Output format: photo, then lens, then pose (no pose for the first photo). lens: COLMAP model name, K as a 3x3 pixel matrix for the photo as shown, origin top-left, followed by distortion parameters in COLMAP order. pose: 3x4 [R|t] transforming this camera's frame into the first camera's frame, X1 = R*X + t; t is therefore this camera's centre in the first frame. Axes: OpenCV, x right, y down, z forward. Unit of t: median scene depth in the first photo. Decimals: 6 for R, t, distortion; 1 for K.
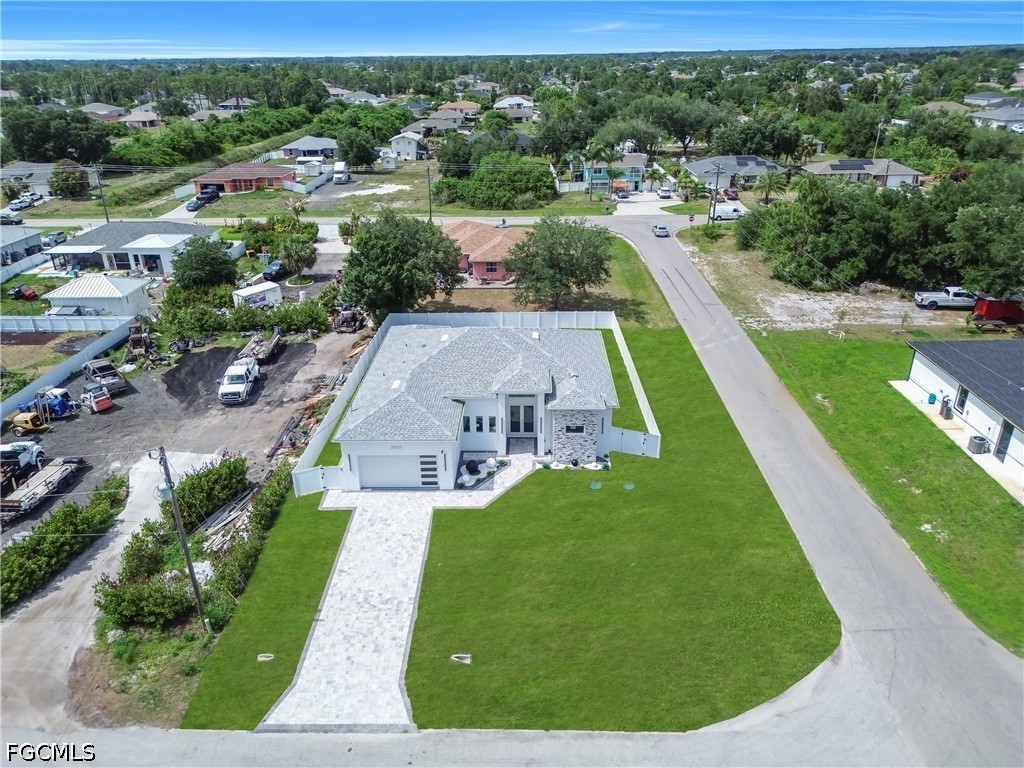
lens RADIAL K [[720.8, 0, 510.5], [0, 720.8, 378.4], [0, 0, 1]] dist [0.062461, -0.082544]
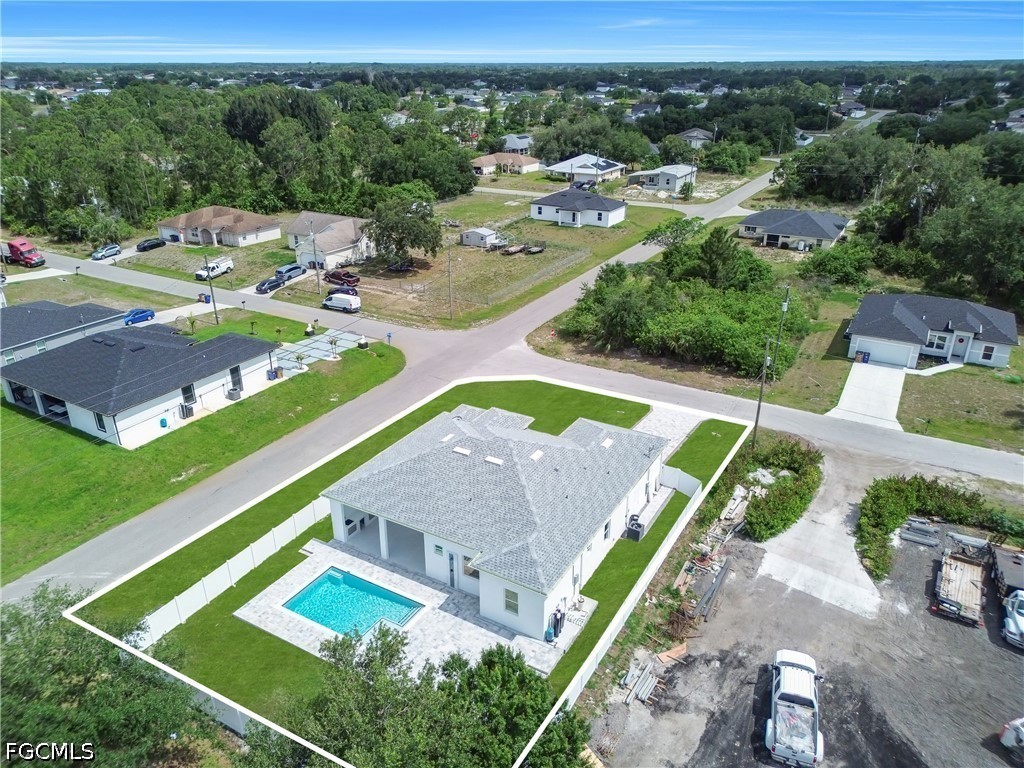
lens RADIAL K [[720.8, 0, 510.5], [0, 720.8, 378.4], [0, 0, 1]] dist [0.062461, -0.082544]
pose [[-0.875932, -0.175718, 0.449295, -0.486442], [0.209654, 0.700121, 0.682551, -0.802612], [-0.434497, 0.692065, -0.576418, 1.569977]]
